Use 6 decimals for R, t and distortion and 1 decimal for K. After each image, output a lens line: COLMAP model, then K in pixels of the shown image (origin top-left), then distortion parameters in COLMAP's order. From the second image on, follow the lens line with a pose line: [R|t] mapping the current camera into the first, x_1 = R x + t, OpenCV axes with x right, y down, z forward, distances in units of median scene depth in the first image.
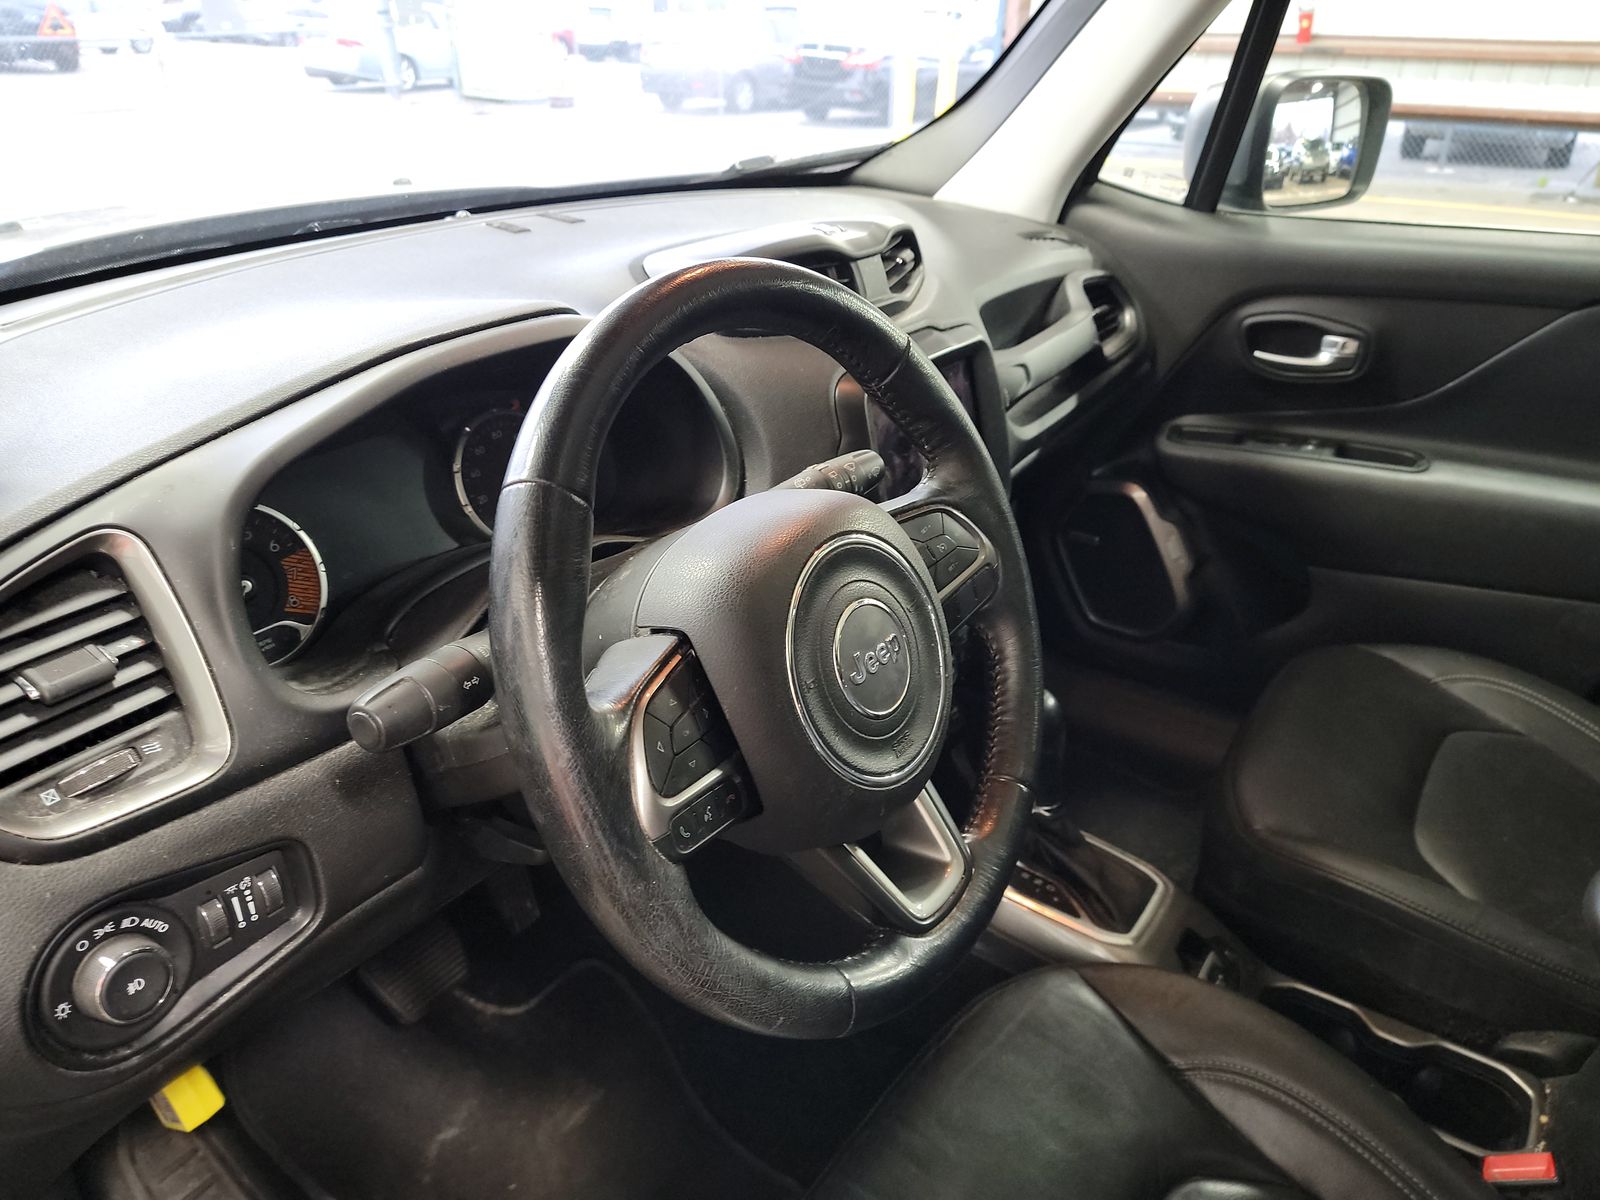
lens RADIAL K [[1135.2, 0, 820.3], [0, 1135.2, 590.3], [0, 0, 1]] dist [0.045045, -0.044047]
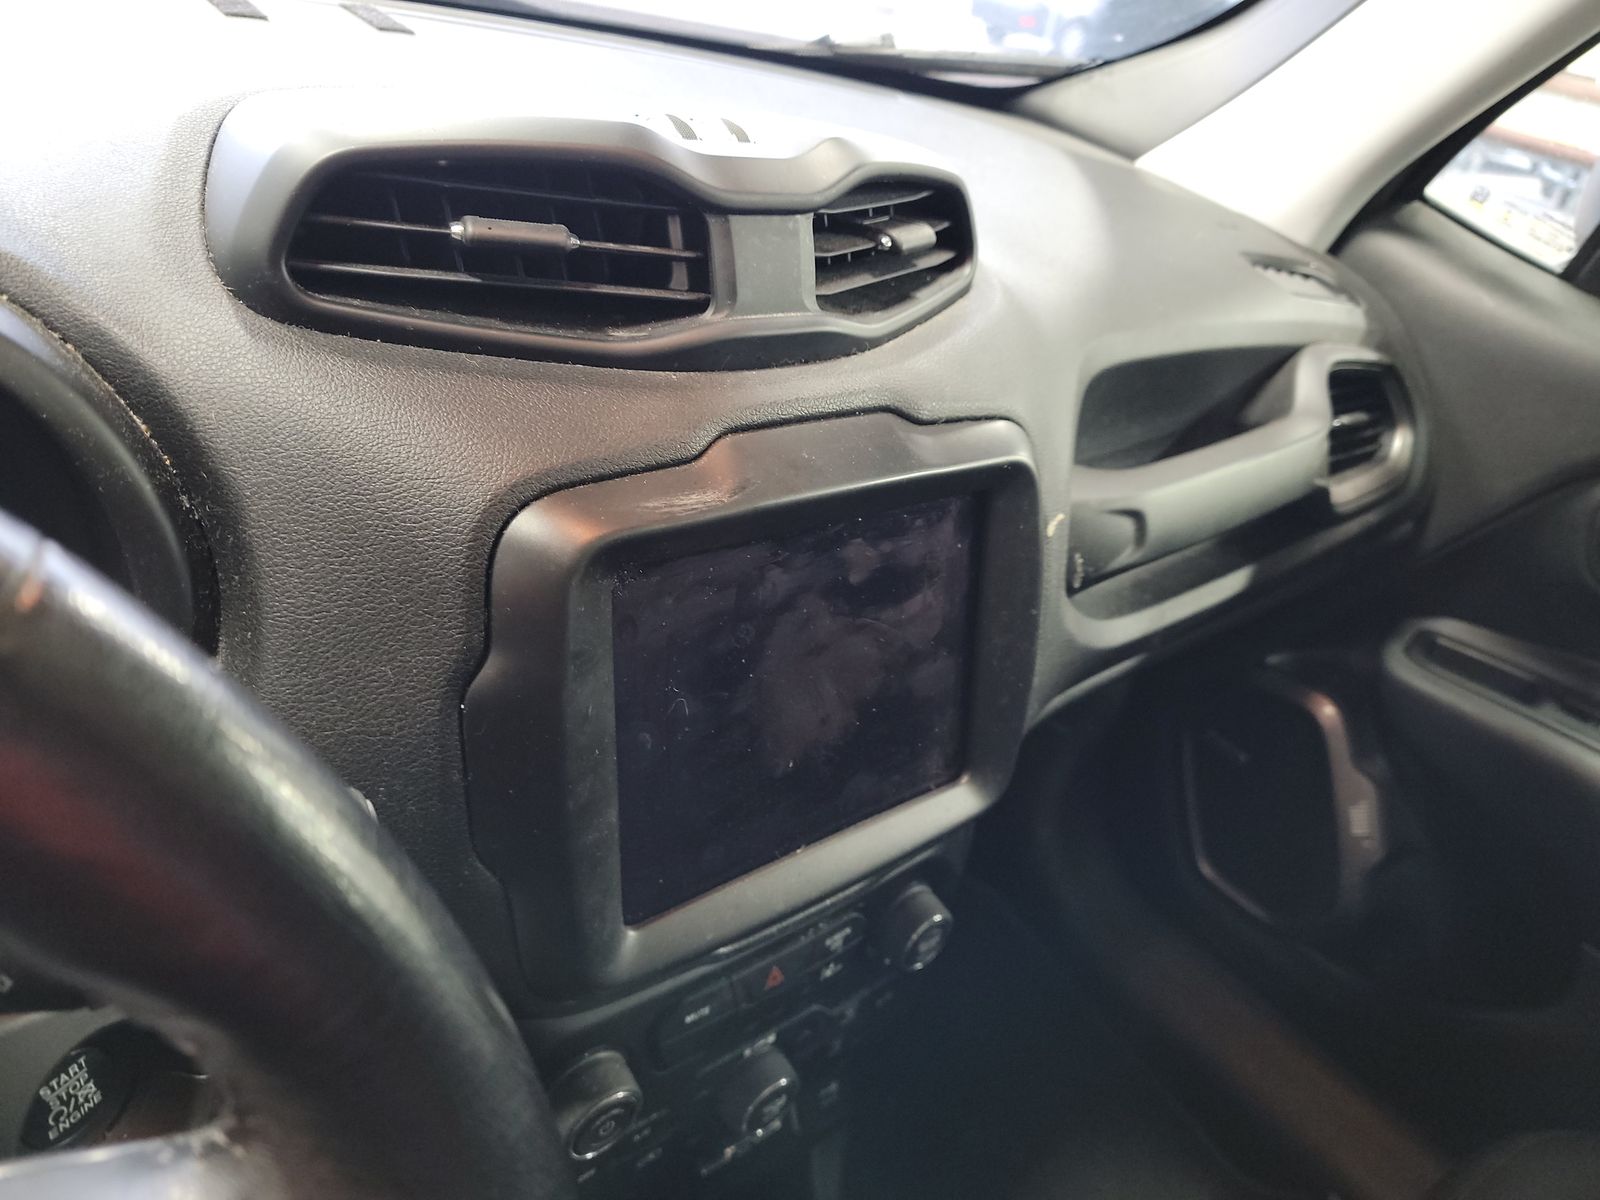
lens RADIAL K [[1135.2, 0, 820.3], [0, 1135.2, 590.3], [0, 0, 1]] dist [0.045045, -0.044047]
pose [[0.945429, 0.287054, -0.154154, 0.106704], [-0.279613, 0.957671, 0.068429, -0.127794], [0.167271, -0.021591, 0.985674, 0.388437]]
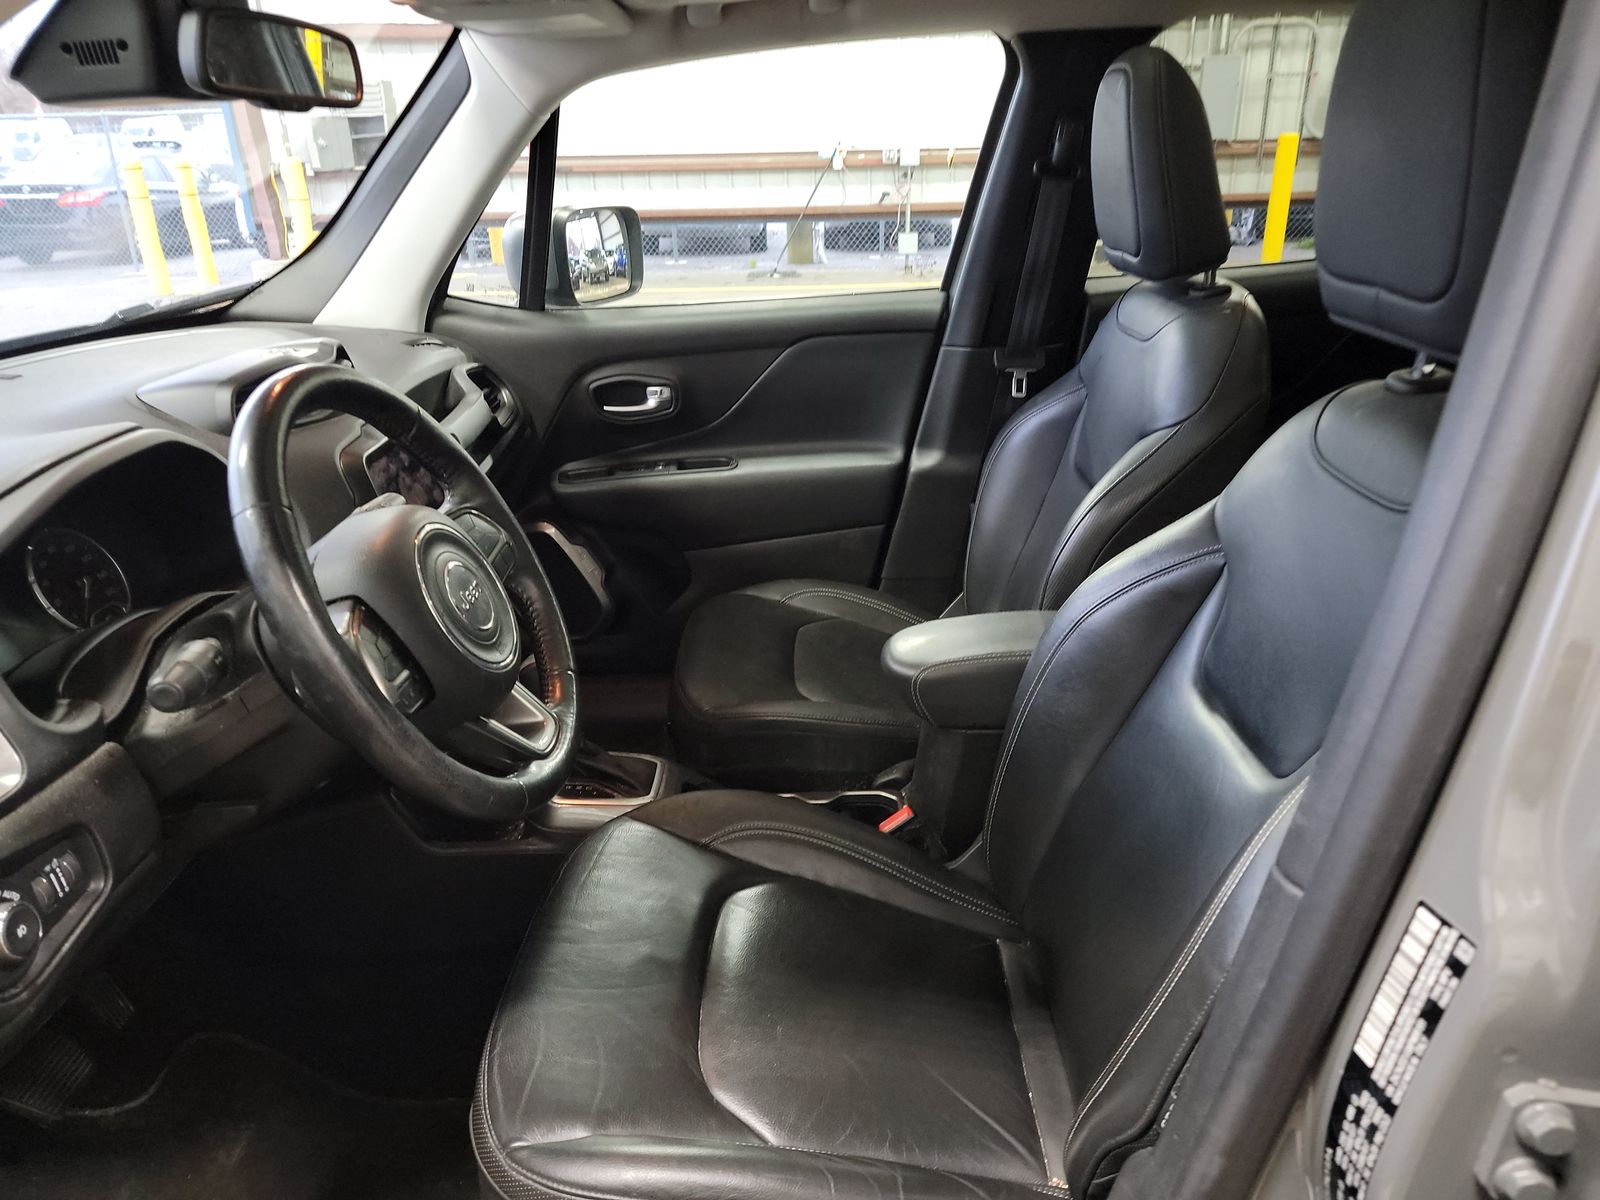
lens RADIAL K [[1107.2, 0, 800.0], [0, 1107.2, 600.0], [0, 0, 1]] dist [0.082892, -0.065601]
pose [[0.834360, -0.243099, 0.494718, -0.134570], [0.279680, 0.960093, 0.000090, 0.076684], [-0.474997, 0.138288, 0.869053, -0.225628]]
